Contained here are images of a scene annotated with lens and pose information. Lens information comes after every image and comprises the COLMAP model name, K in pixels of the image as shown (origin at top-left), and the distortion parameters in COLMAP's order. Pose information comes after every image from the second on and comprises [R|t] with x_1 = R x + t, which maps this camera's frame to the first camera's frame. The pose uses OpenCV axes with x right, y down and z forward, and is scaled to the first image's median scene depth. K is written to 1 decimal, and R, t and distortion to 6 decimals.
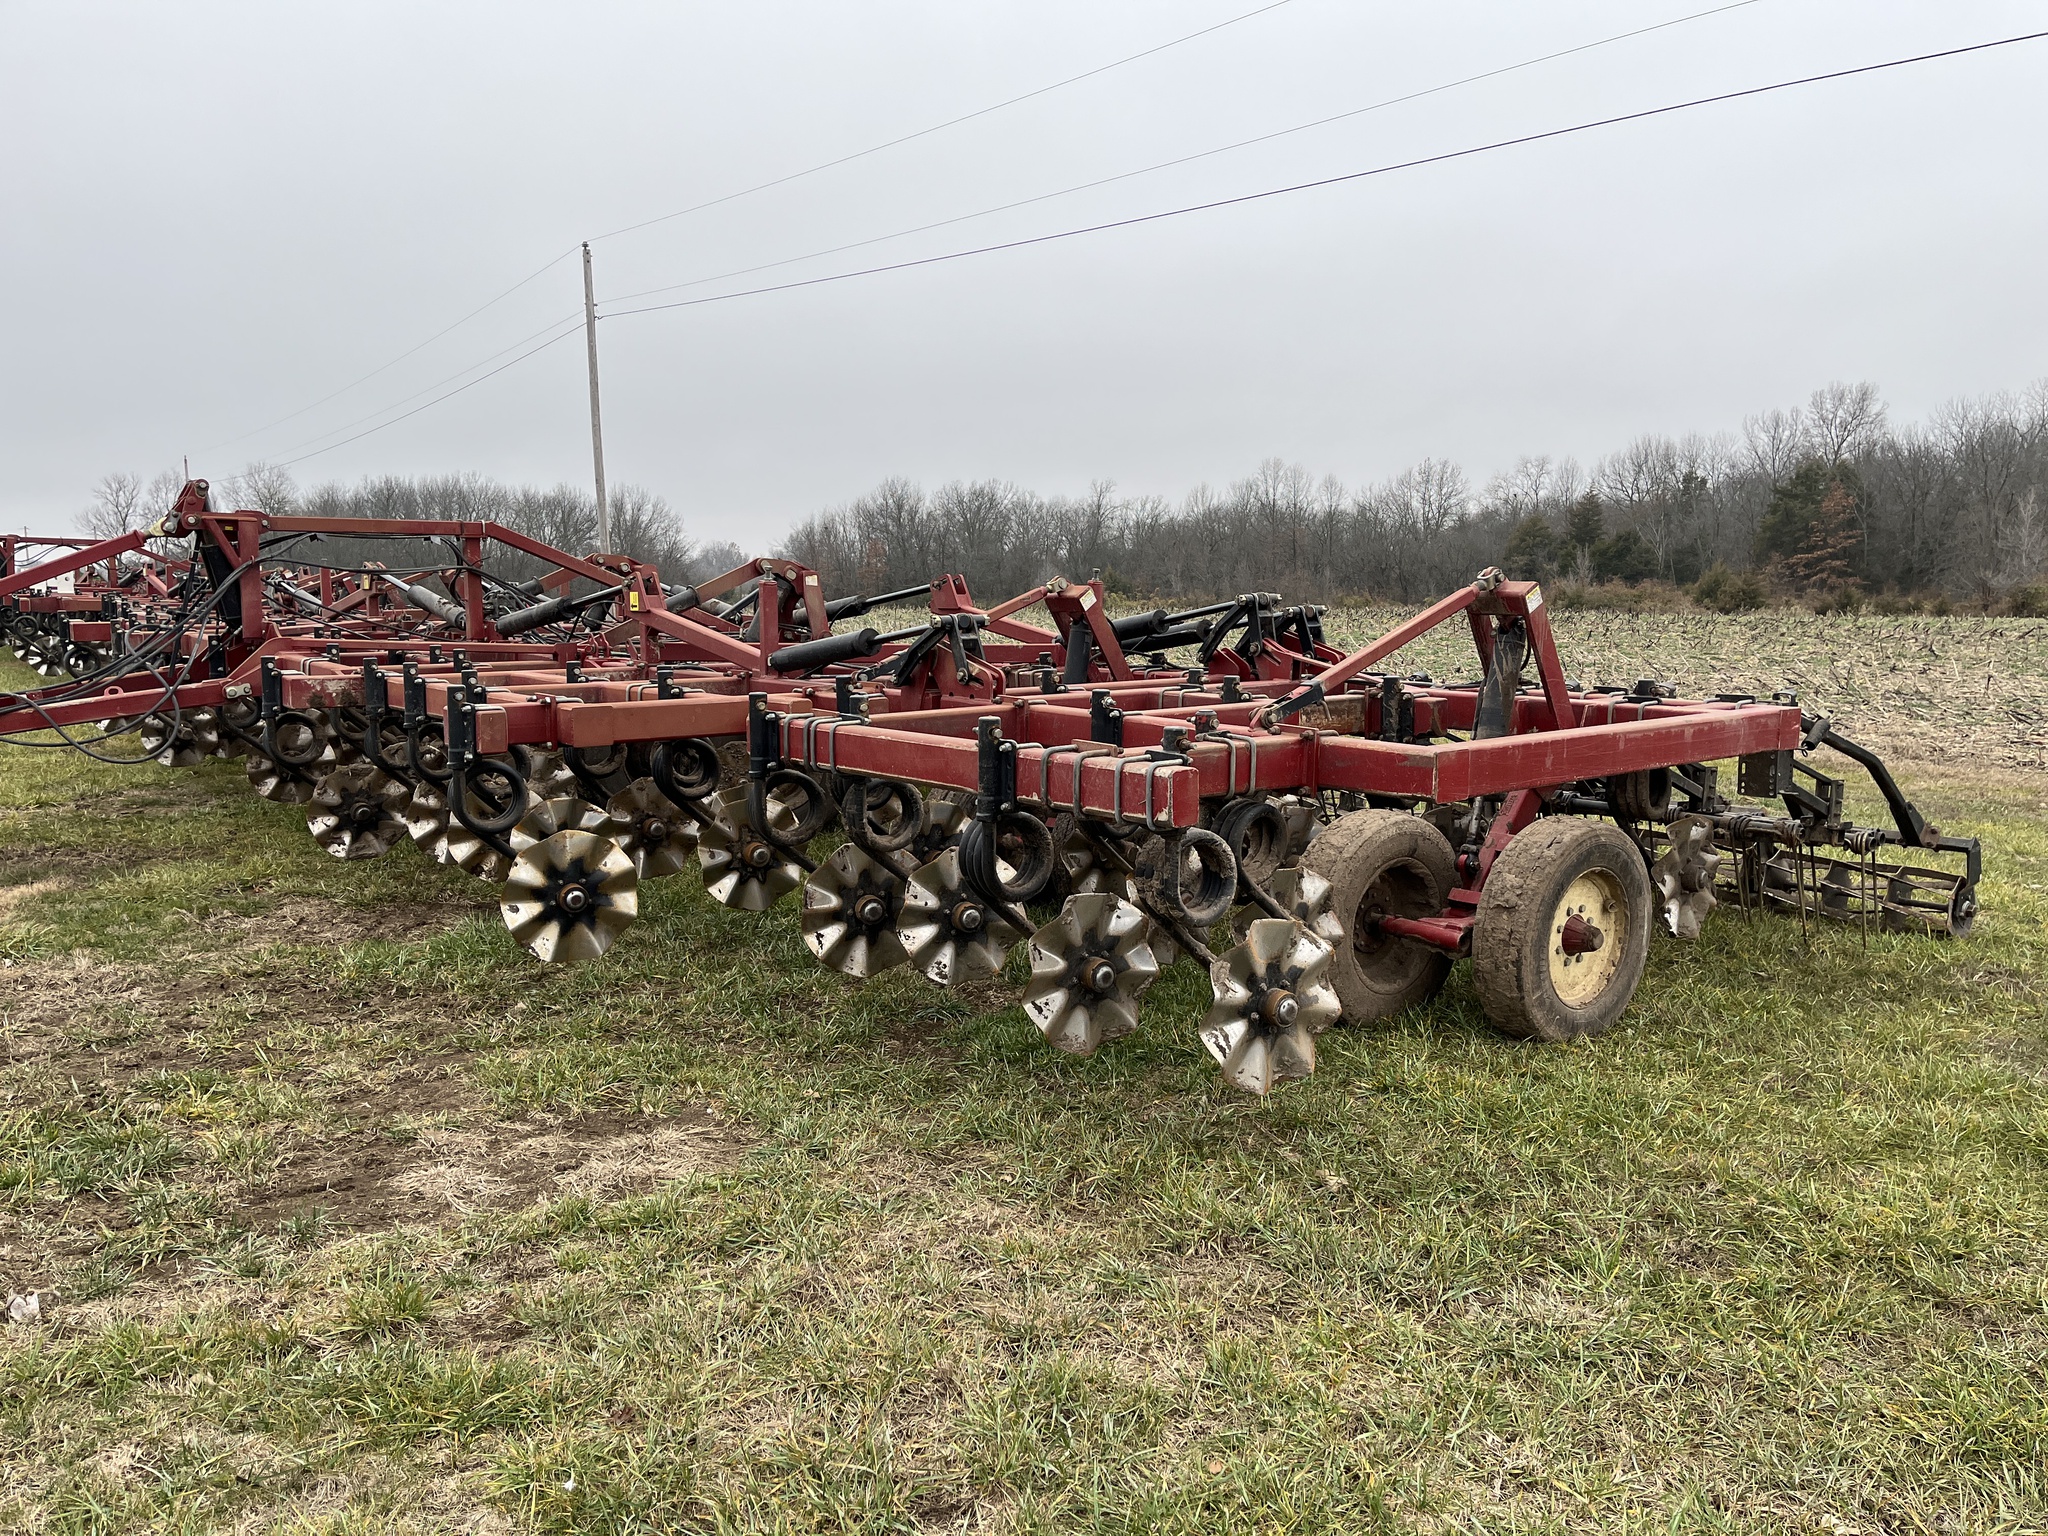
lens RADIAL K [[1538.8, 0, 1024.0], [0, 1538.8, 768.0], [0, 0, 1]] dist [0.062259, -0.084882]
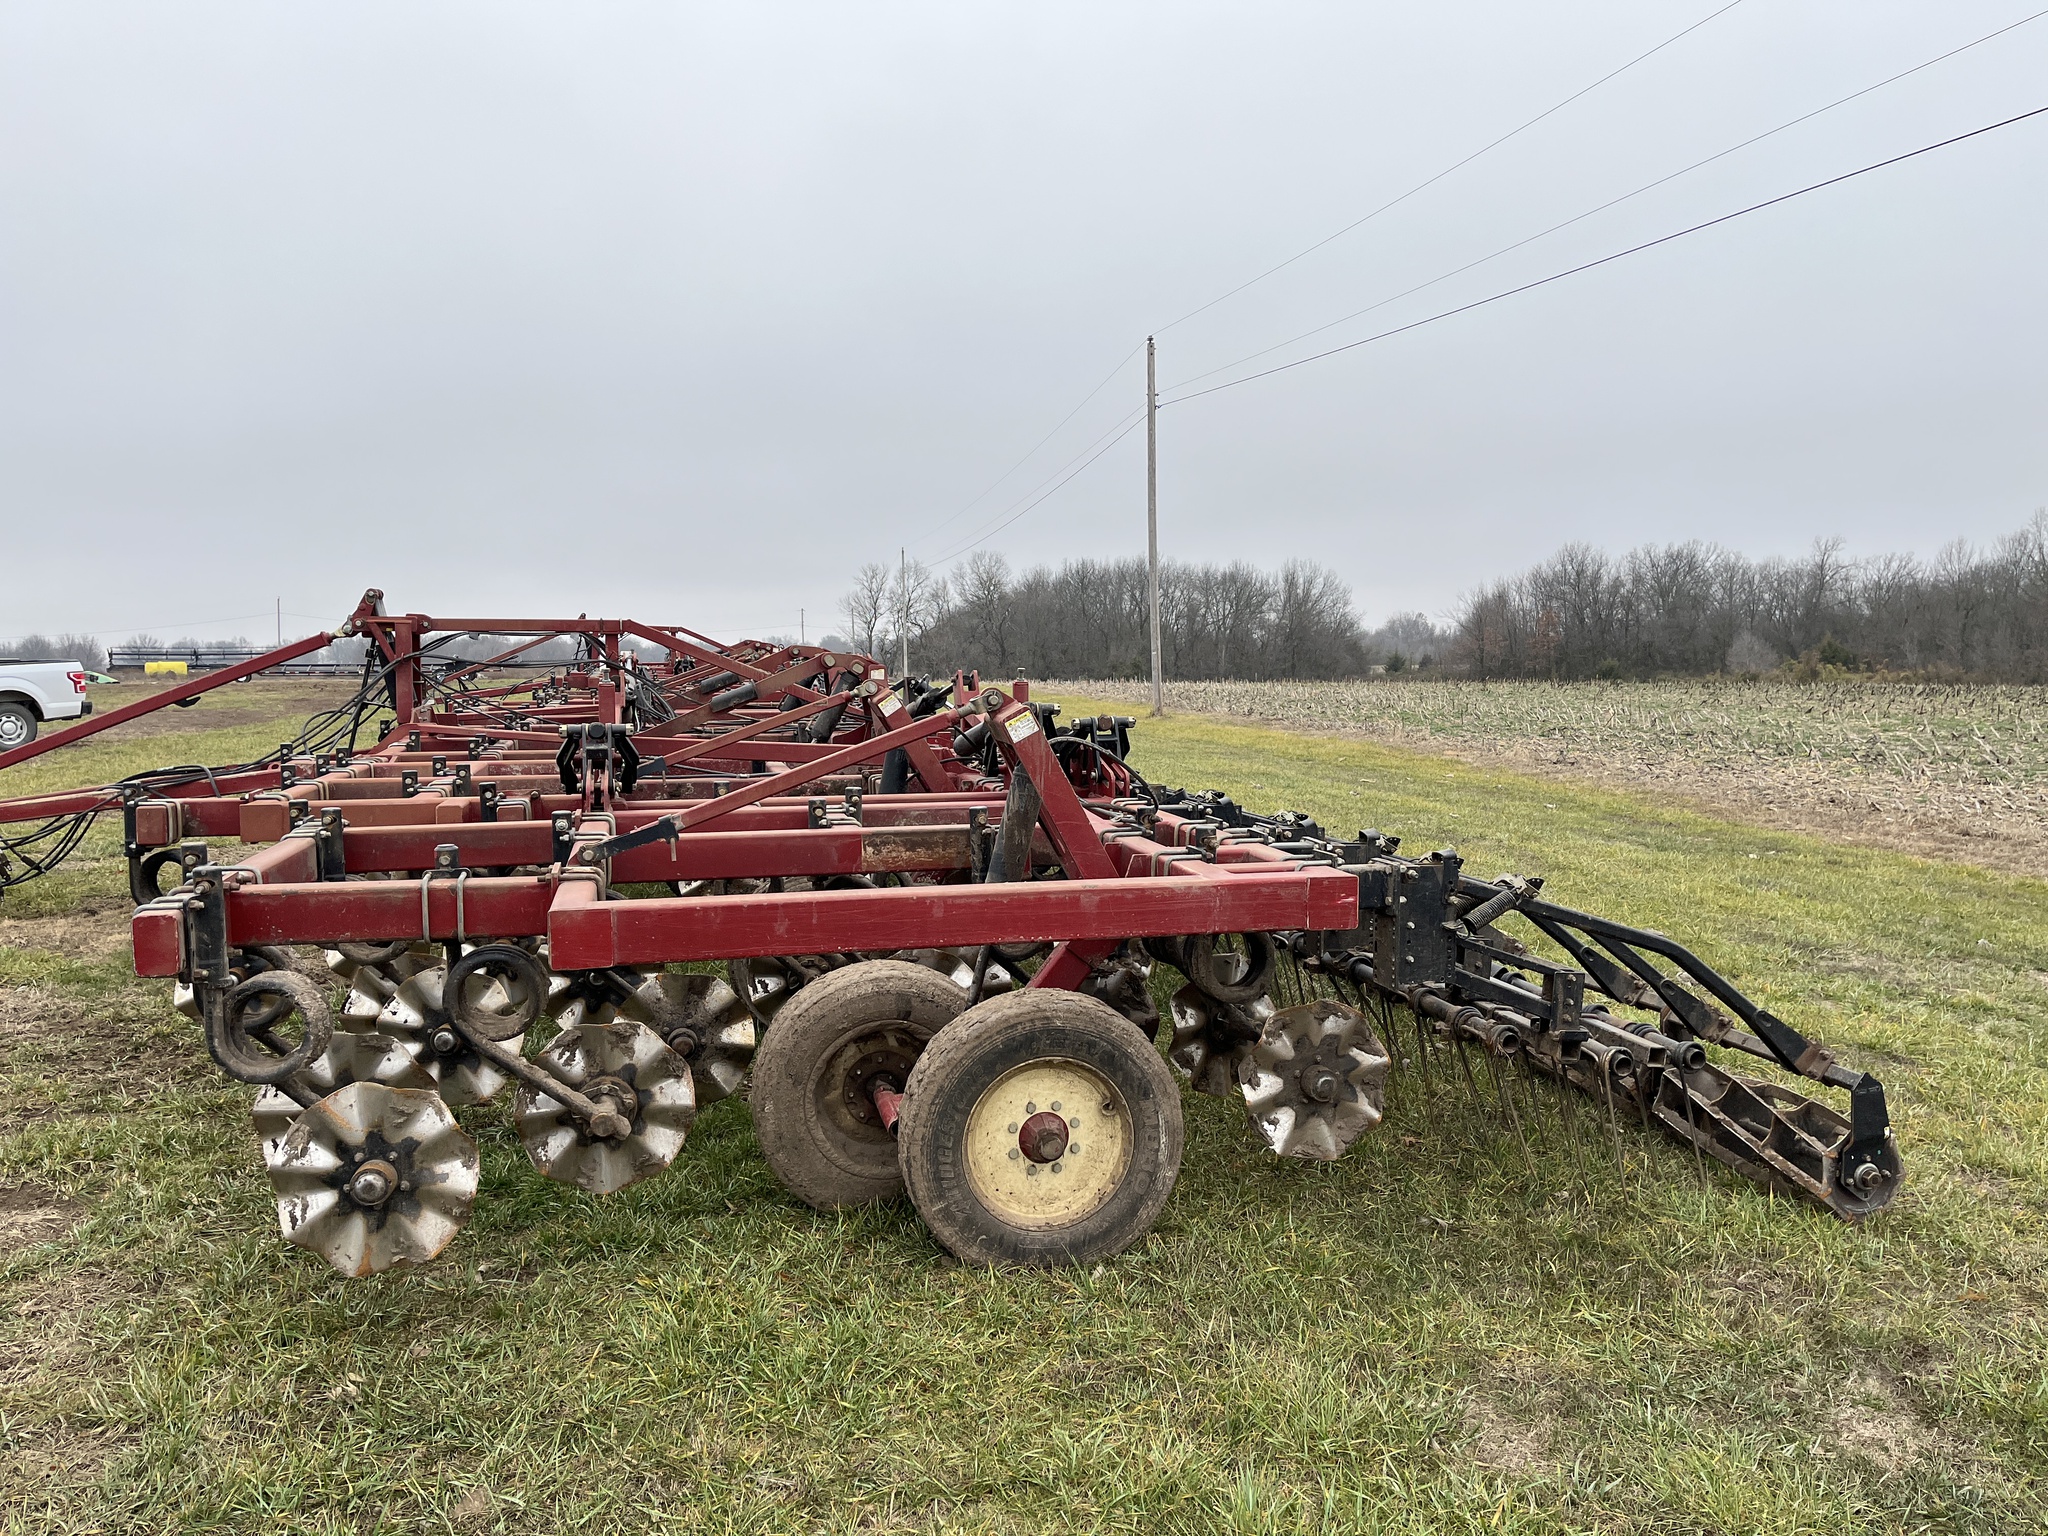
lens RADIAL K [[1523.5, 0, 1010.5], [0, 1523.5, 792.4], [0, 0, 1]] dist [0.069081, -0.097513]
pose [[0.902191, 0.038898, -0.429578, 0.177319], [-0.051234, 0.998539, -0.017183, -0.015337], [0.428282, 0.037512, 0.902866, 0.068482]]
